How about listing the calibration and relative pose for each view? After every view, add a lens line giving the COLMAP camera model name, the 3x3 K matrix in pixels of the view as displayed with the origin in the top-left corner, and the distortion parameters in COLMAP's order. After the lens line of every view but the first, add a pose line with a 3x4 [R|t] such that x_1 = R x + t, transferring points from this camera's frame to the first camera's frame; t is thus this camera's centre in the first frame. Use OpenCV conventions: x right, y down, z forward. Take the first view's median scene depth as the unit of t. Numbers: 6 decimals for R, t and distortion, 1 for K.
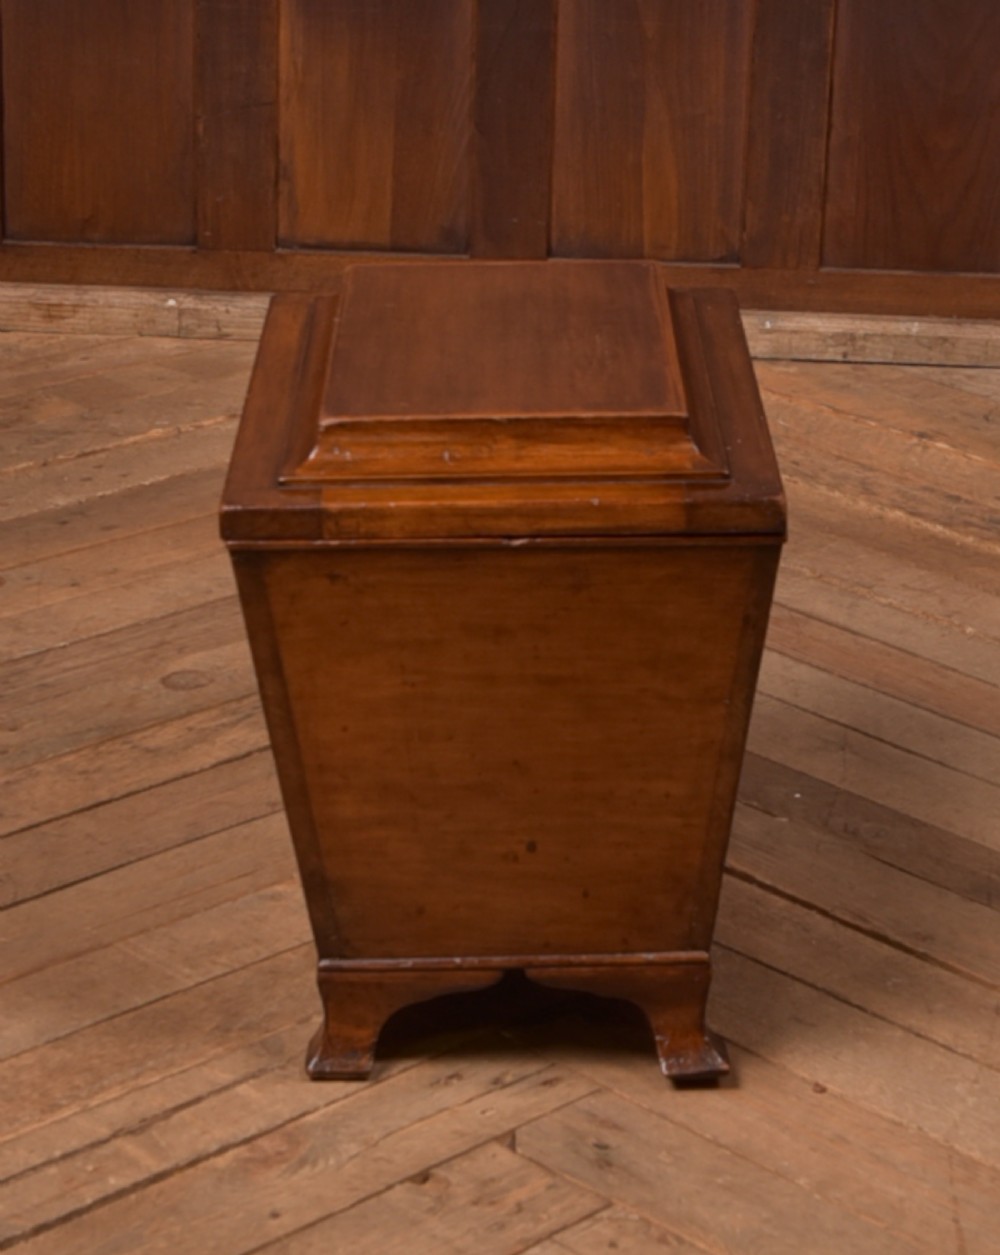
lens RADIAL K [[3460.8, 0, 746.4], [0, 3460.8, 504.5], [0, 0, 1]] dist [-0.141210, 0.148301]
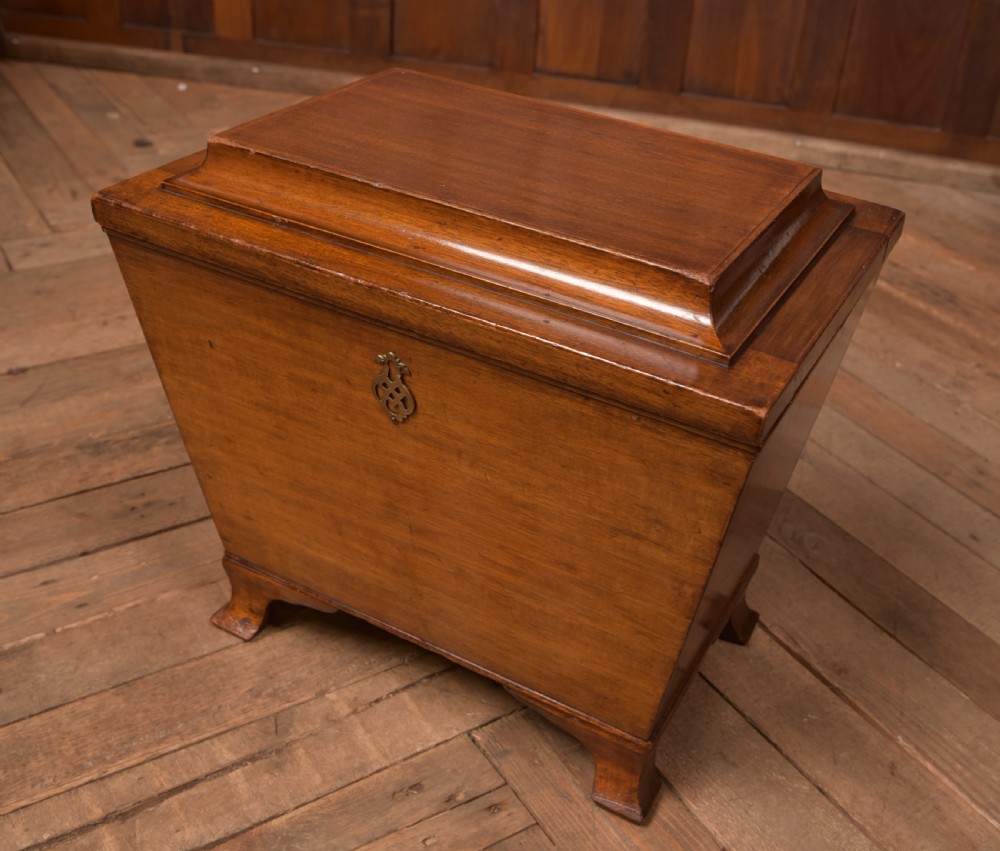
lens RADIAL K [[1115.1, 0, 548.1], [0, 1115.1, 398.6], [0, 0, 1]] dist [-0.130282, 0.103140]
pose [[0.971689, 0.145373, -0.186243, 0.007634], [-0.106135, 0.972858, 0.205627, -0.035963], [0.211080, -0.180039, 0.960745, 0.541726]]
